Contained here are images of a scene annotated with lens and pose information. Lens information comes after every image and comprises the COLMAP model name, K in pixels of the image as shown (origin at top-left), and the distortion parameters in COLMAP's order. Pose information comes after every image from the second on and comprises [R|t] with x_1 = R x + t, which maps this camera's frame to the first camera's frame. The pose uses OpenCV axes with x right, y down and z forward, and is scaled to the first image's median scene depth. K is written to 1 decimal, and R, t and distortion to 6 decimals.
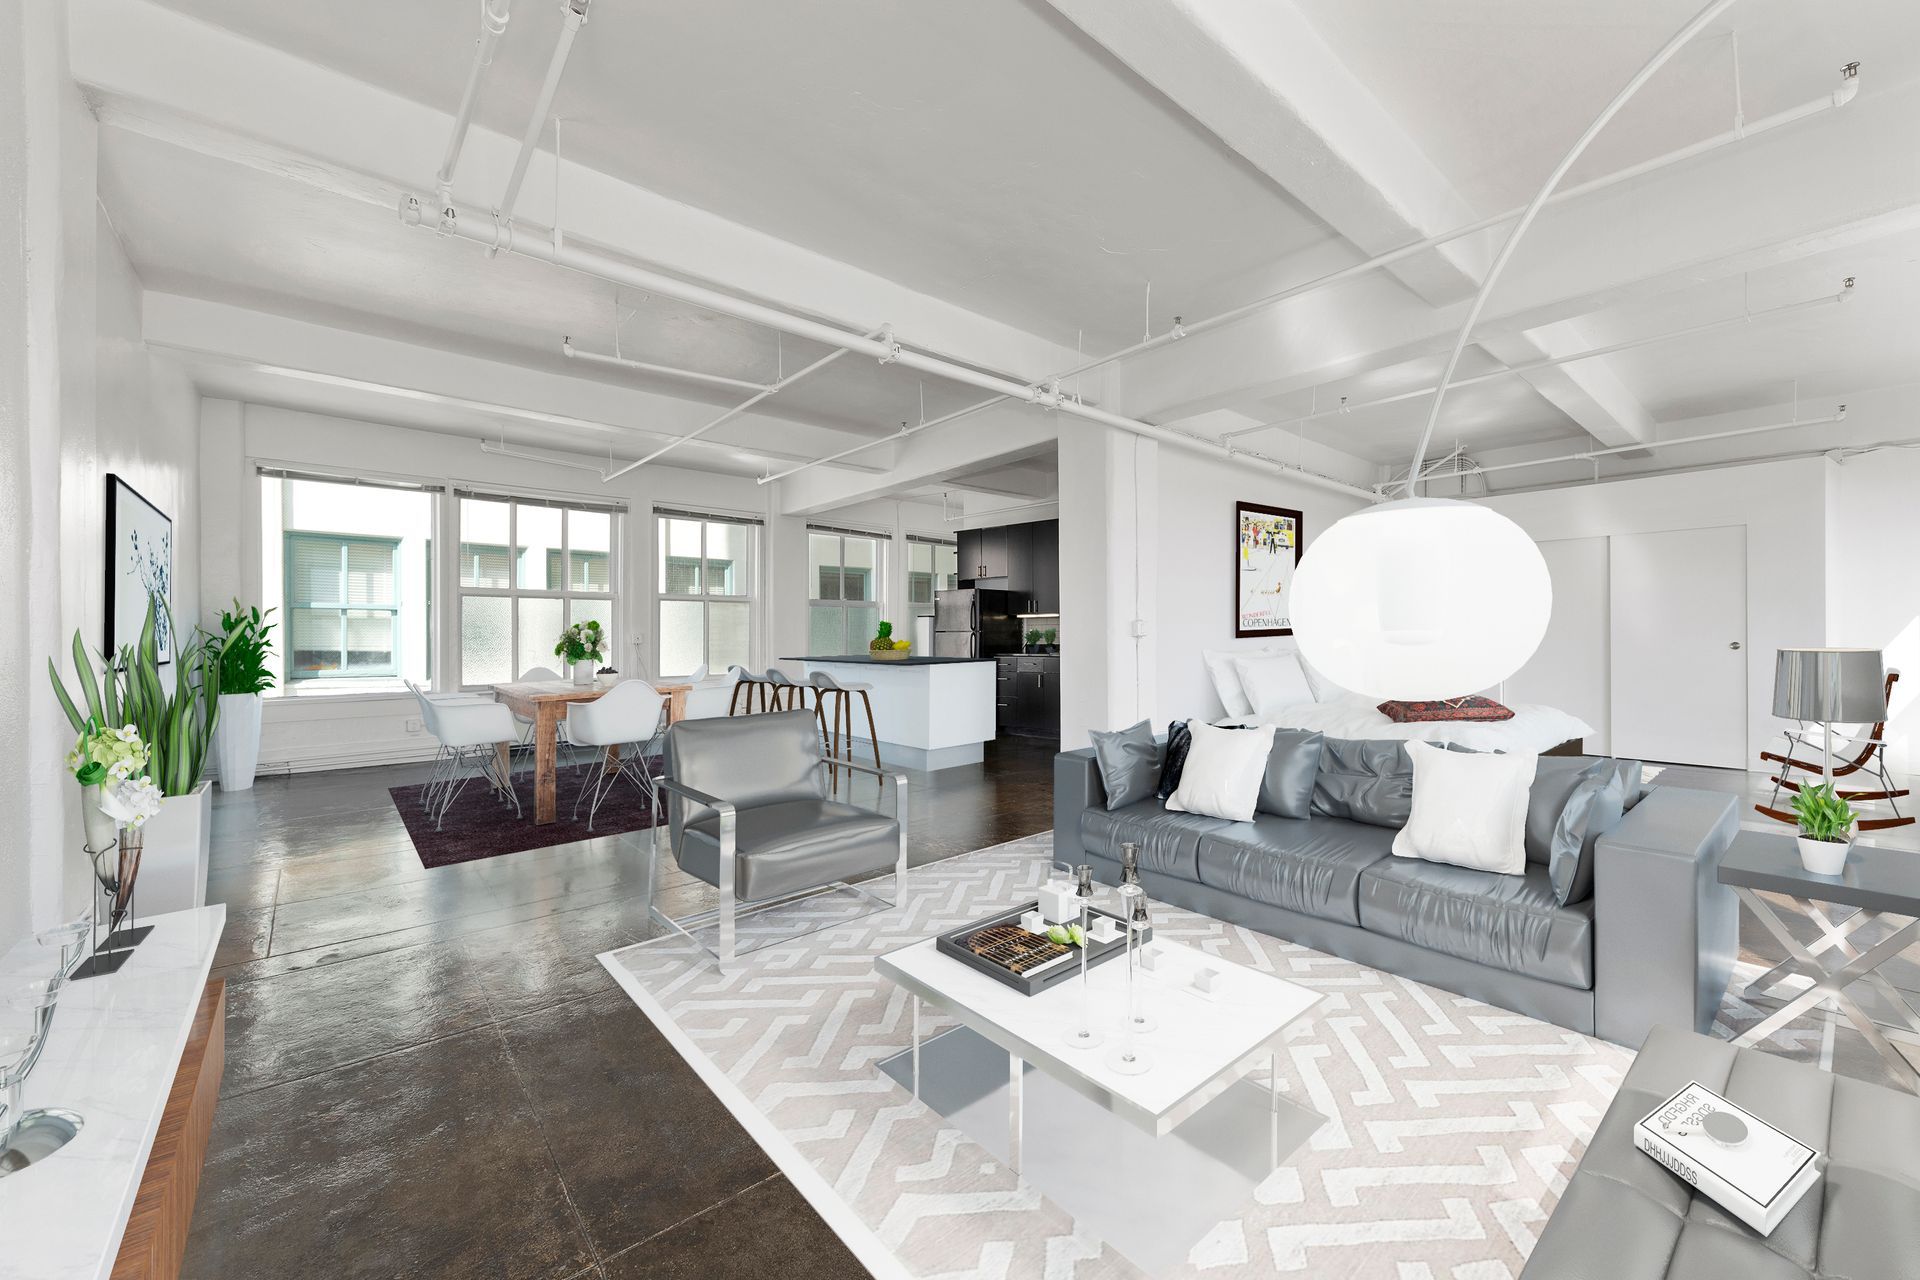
lens RADIAL K [[750.3, 0, 960.9], [0, 750.3, 639.2], [0, 0, 1]] dist [-0.007507, -0.000118]
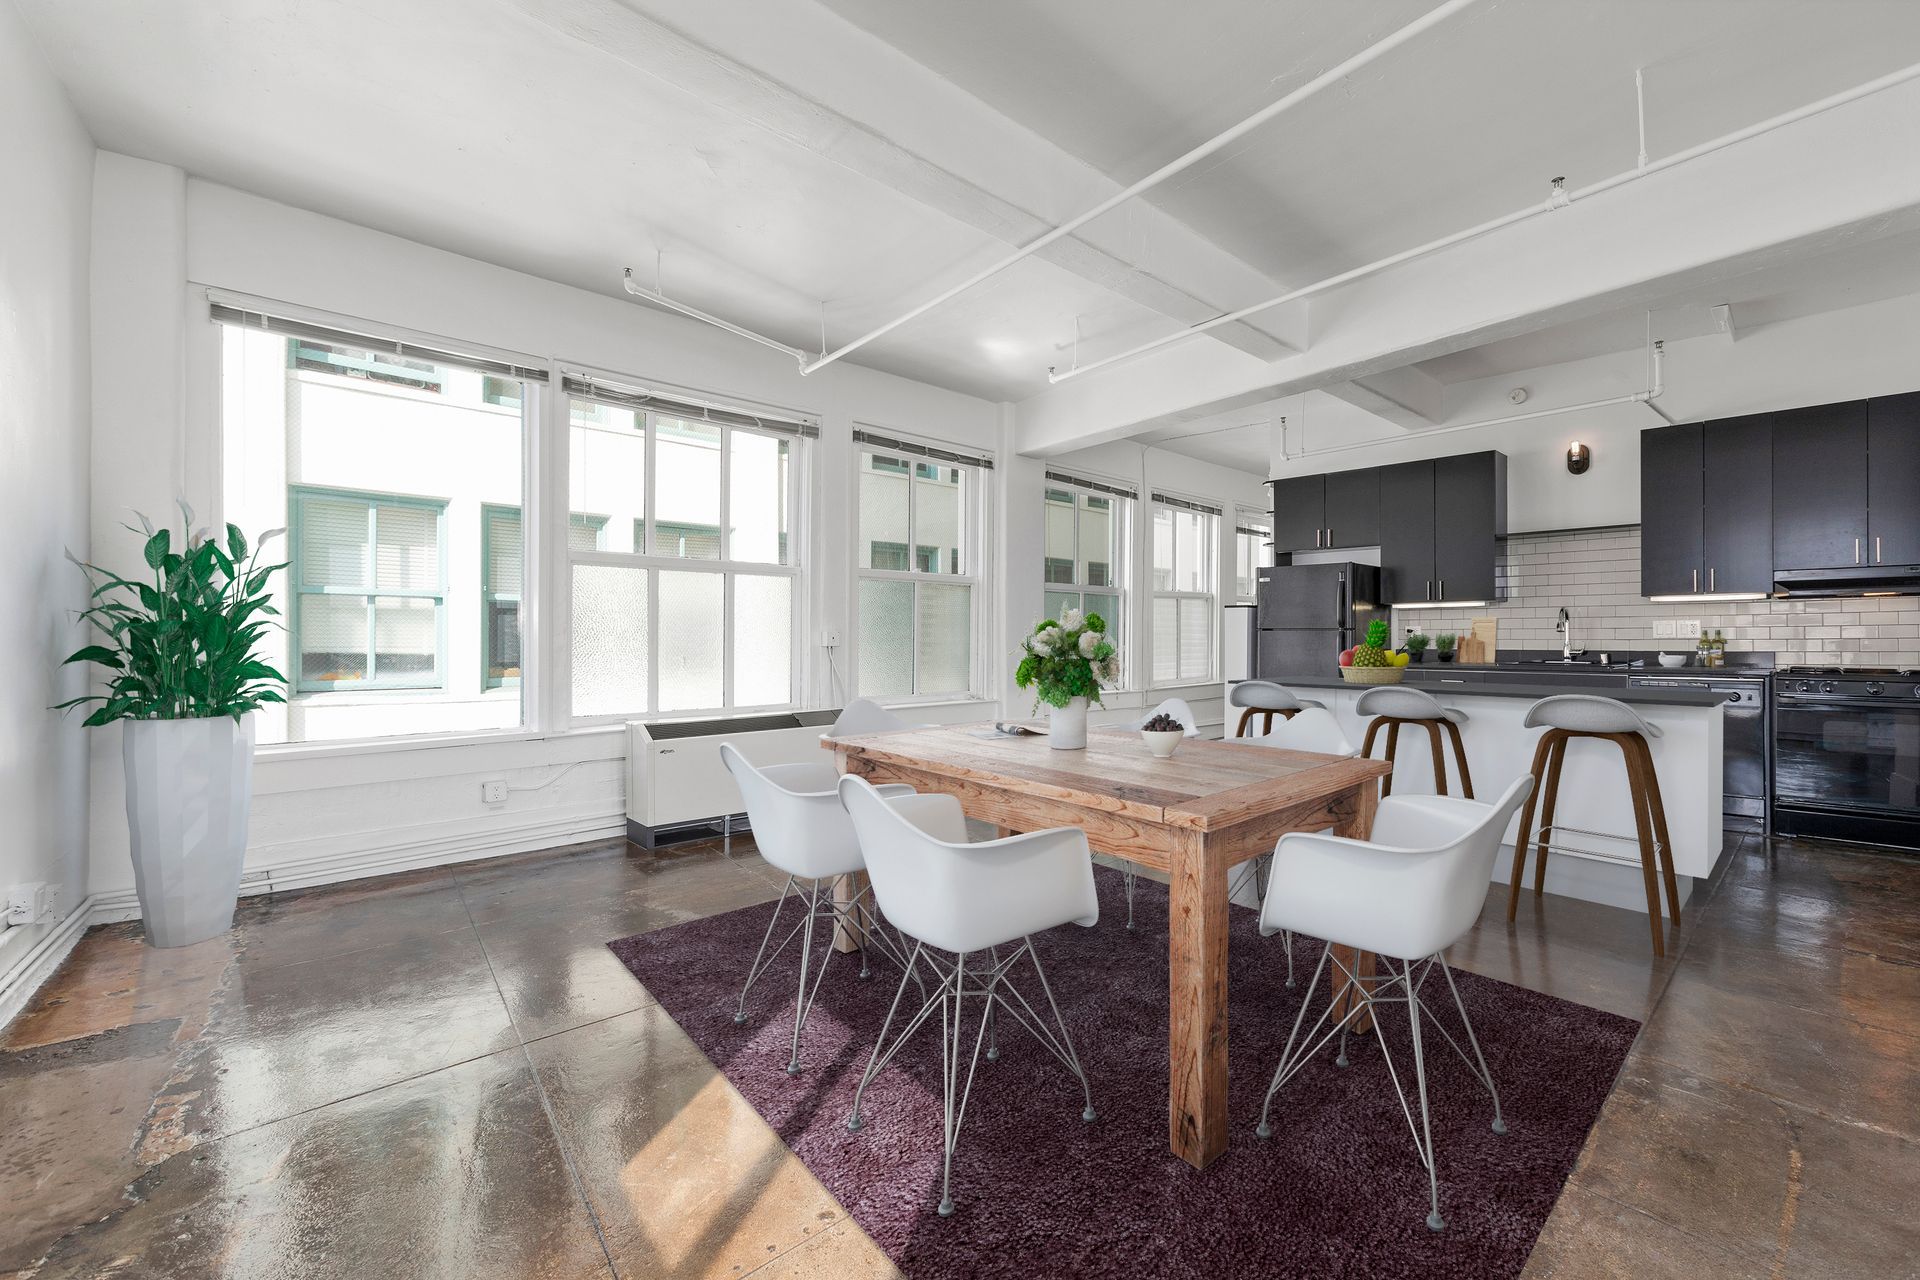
lens RADIAL K [[750.3, 0, 959.8], [0, 750.3, 636.7], [0, 0, 1]] dist [-0.007507, -0.000118]
pose [[0.999771, 0.003619, -0.021079, -0.239830], [-0.003654, 0.999992, -0.001633, -0.001271], [0.021073, 0.001709, 0.999776, 0.287878]]
